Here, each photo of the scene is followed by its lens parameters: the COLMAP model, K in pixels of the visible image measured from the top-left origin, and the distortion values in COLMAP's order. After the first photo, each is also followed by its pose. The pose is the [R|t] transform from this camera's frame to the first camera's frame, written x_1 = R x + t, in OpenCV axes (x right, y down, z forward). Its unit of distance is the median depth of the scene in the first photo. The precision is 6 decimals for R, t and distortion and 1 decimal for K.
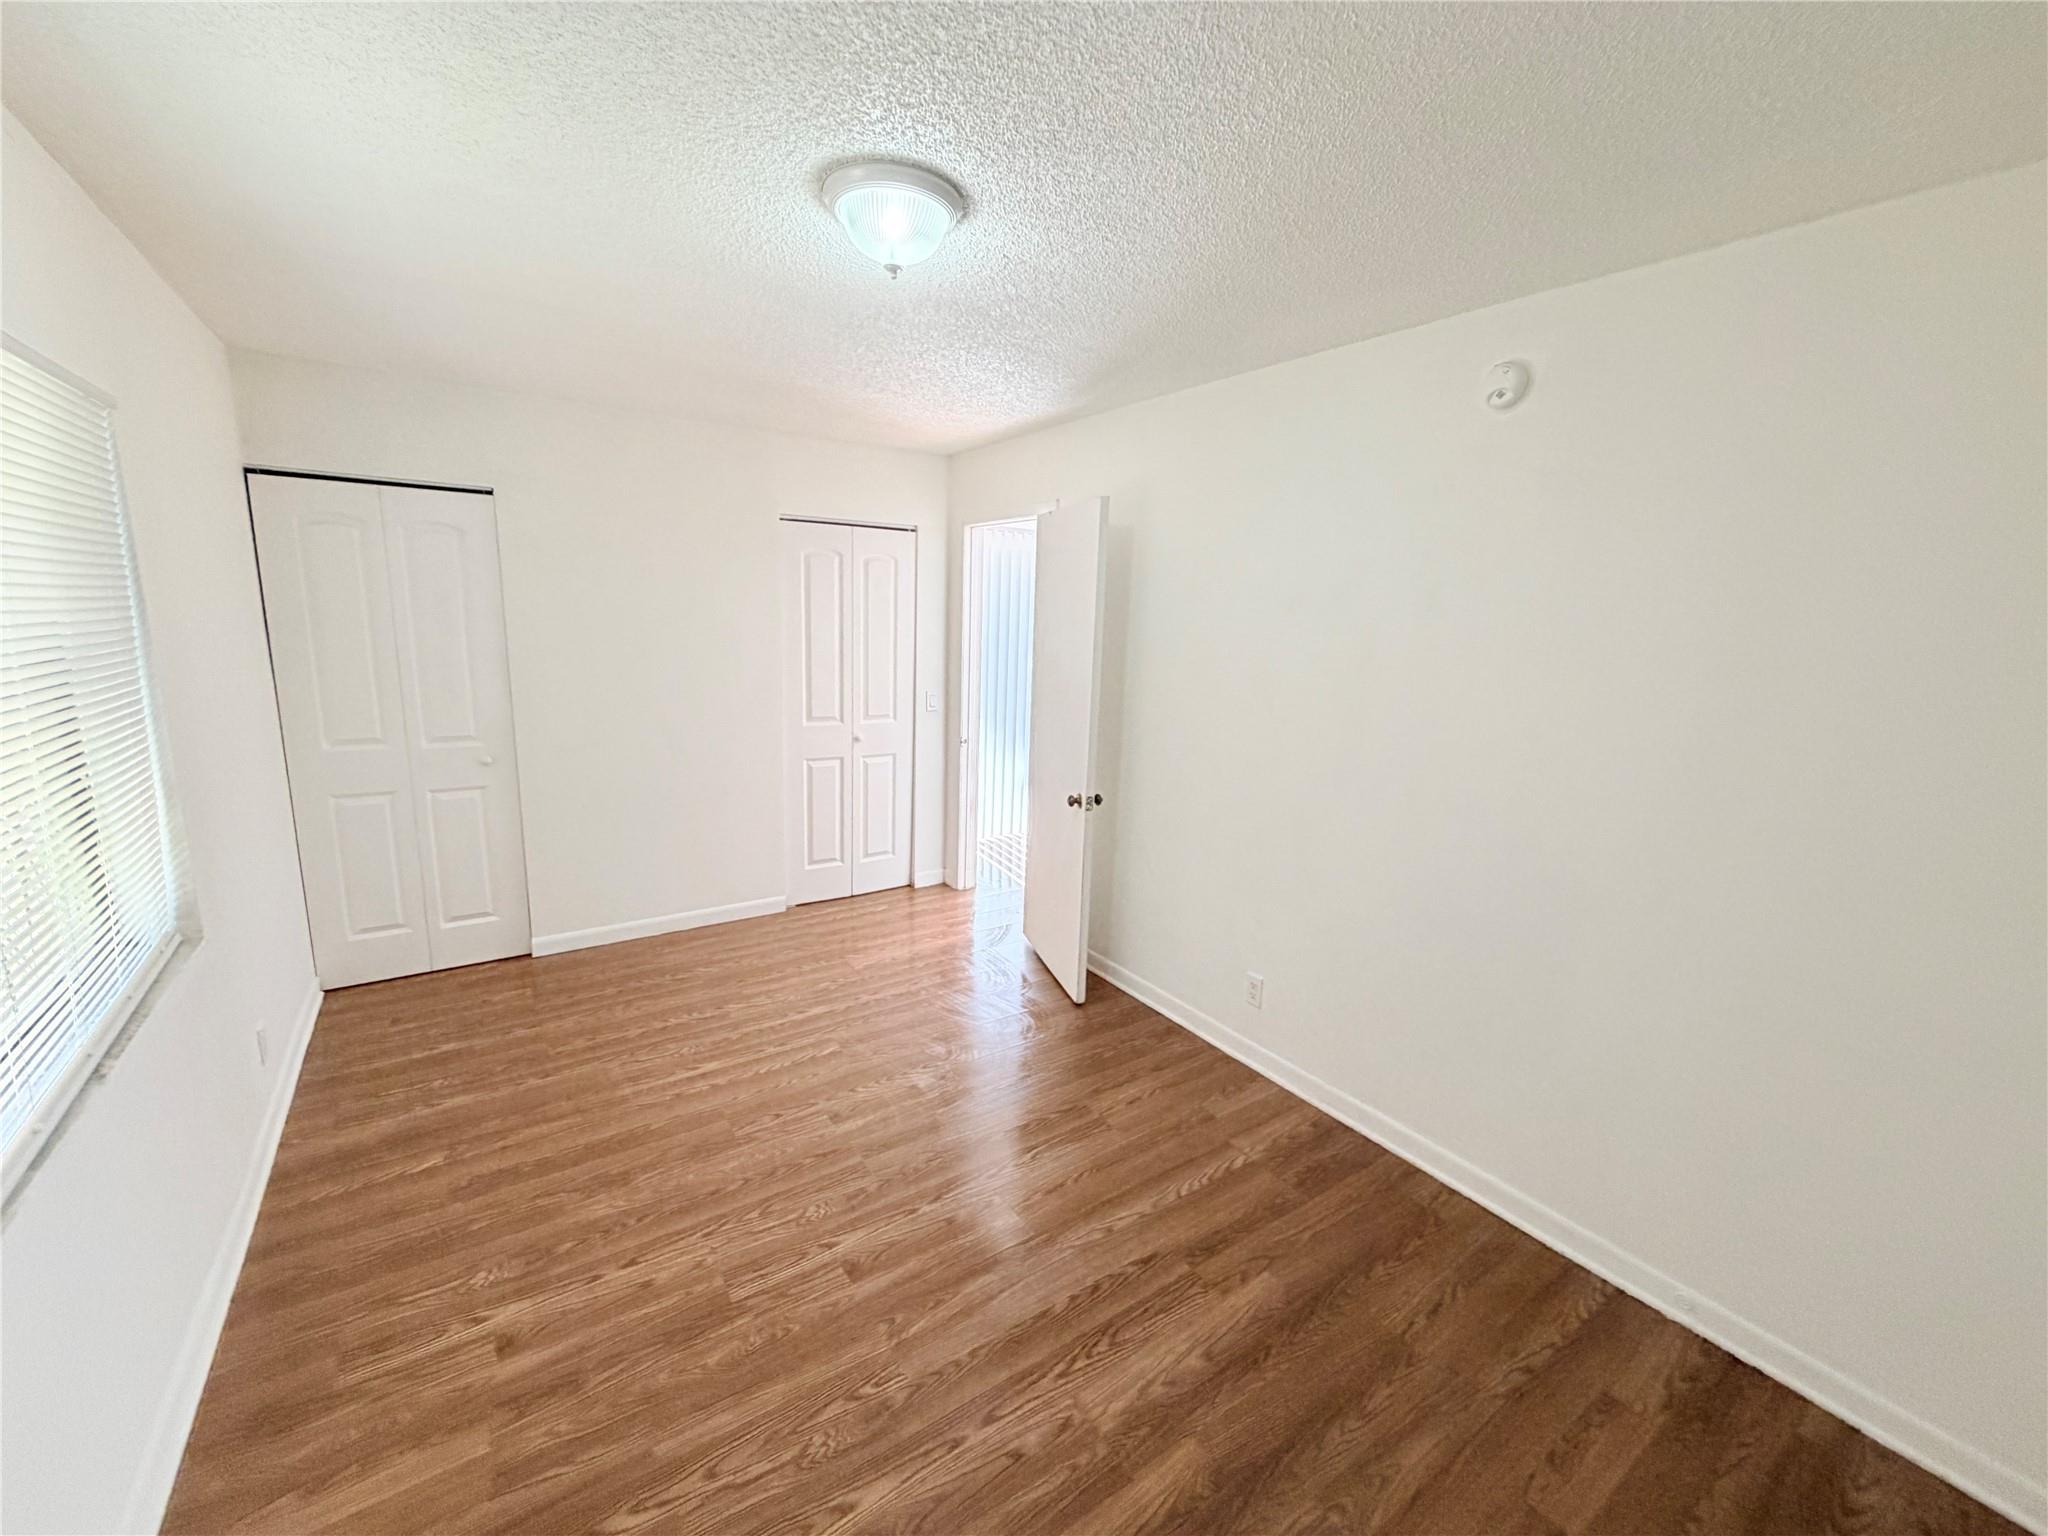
lens RADIAL K [[817.3, 0, 1023.3], [0, 817.3, 767.0], [0, 0, 1]] dist [0.001834, -0.000558]
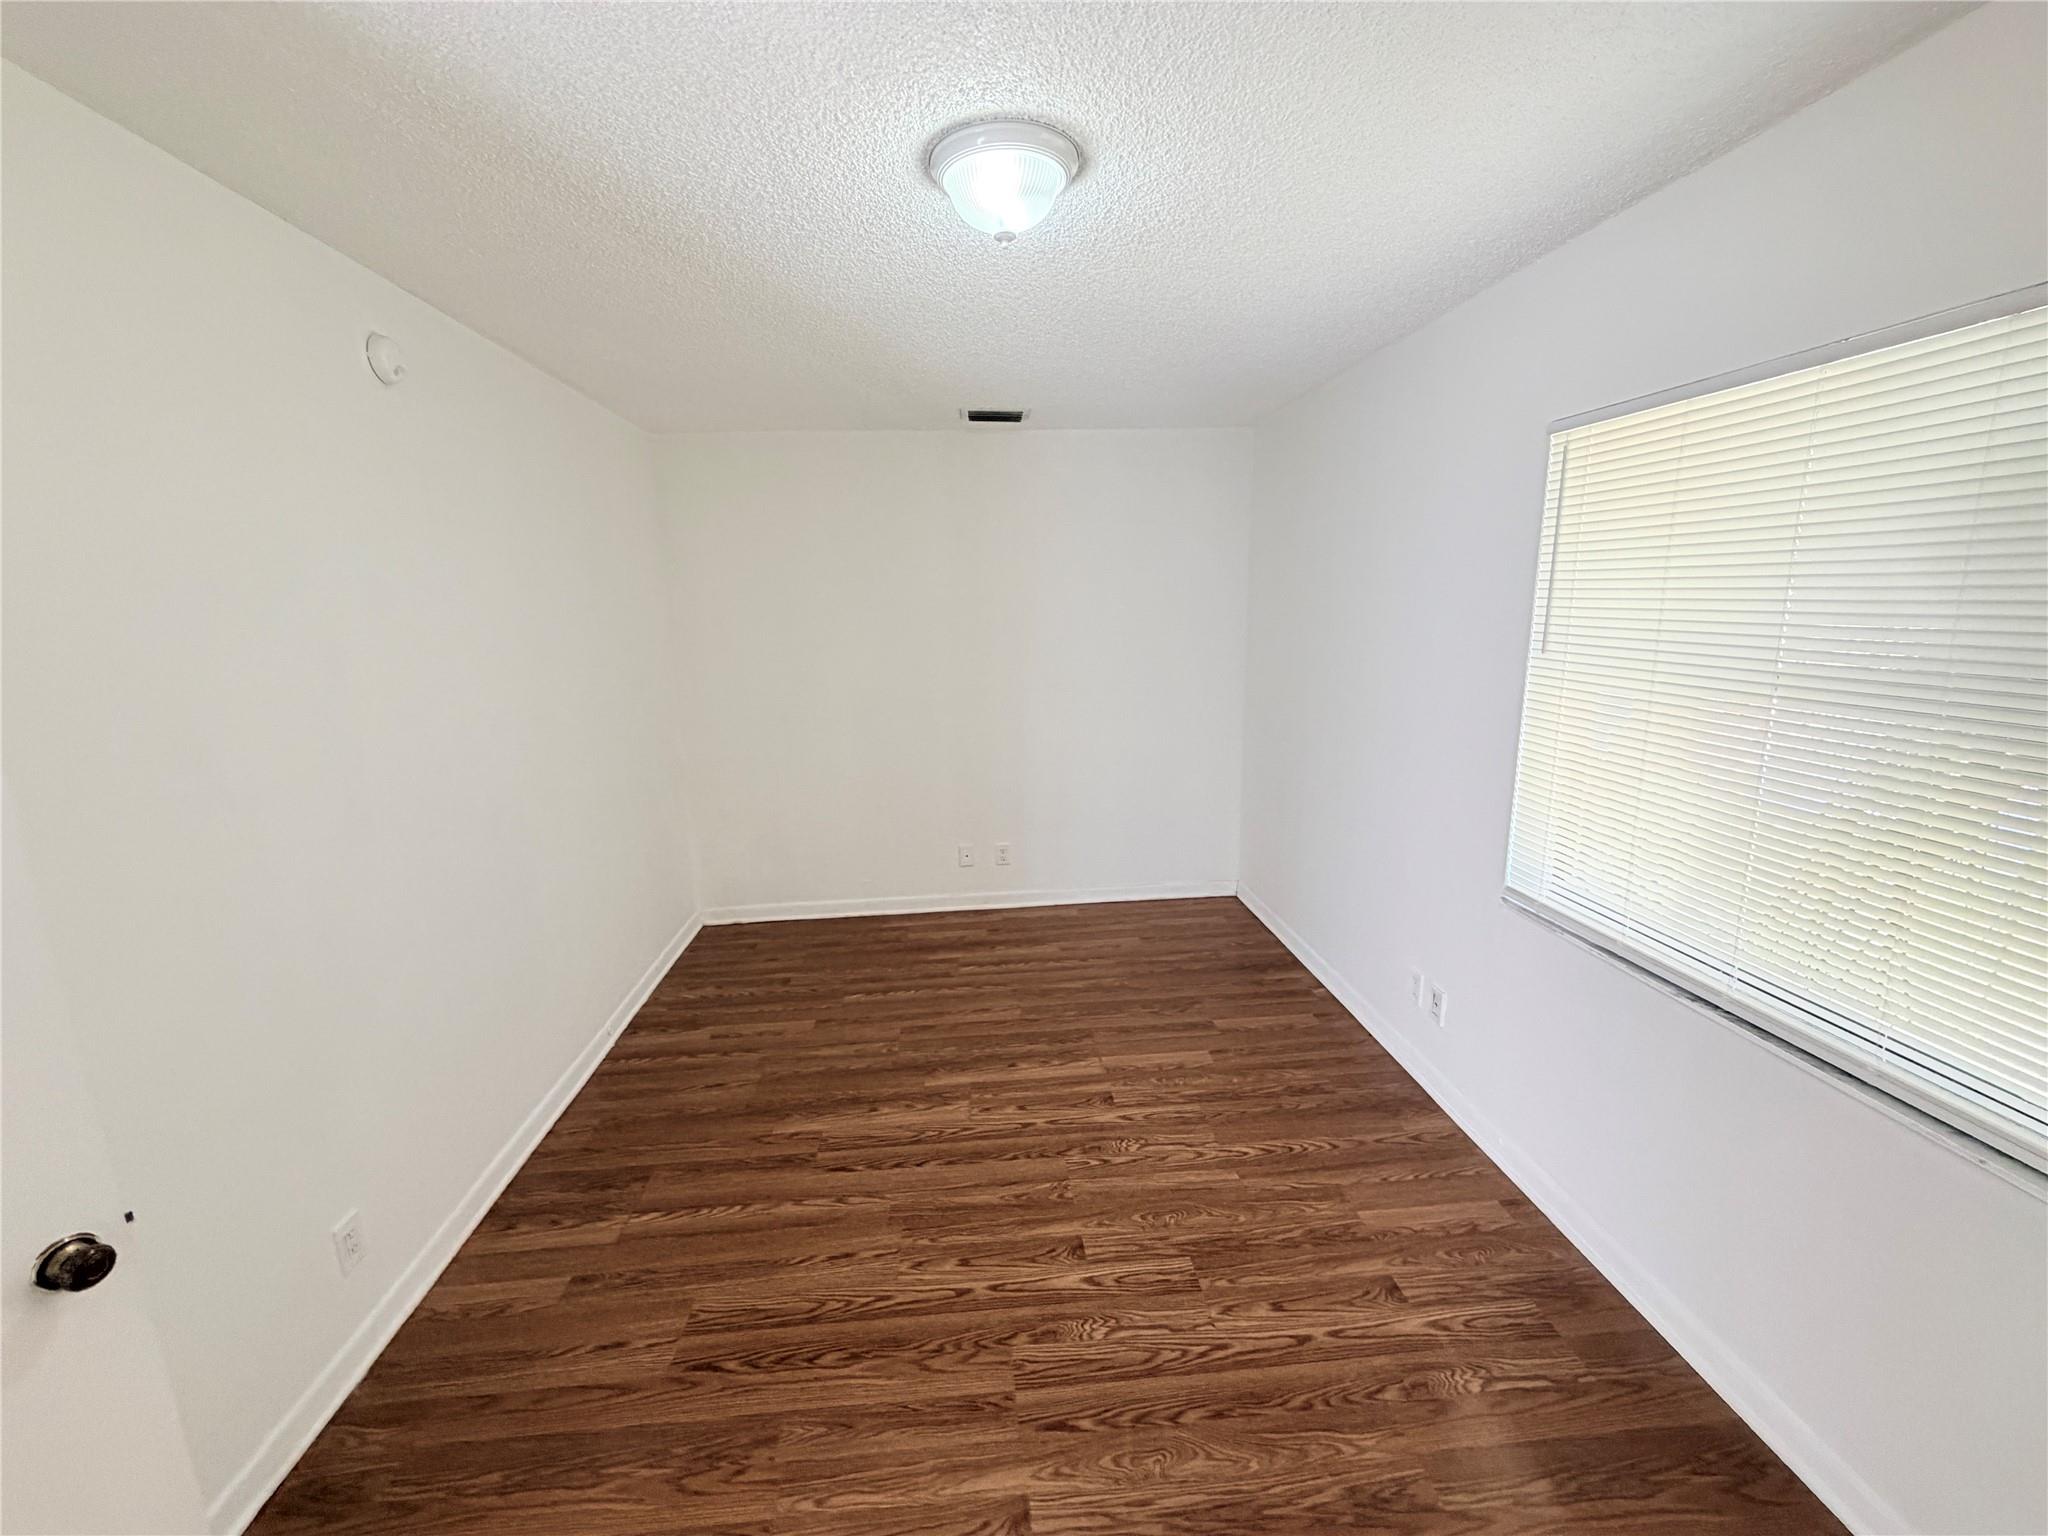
lens RADIAL K [[817.3, 0, 1022.2], [0, 817.3, 768.1], [0, 0, 1]] dist [0.001834, -0.000558]
pose [[-0.870898, -0.110615, 0.478854, -0.585360], [0.088393, 0.923199, 0.374019, -0.335324], [-0.483450, 0.368059, -0.794235, 1.662018]]
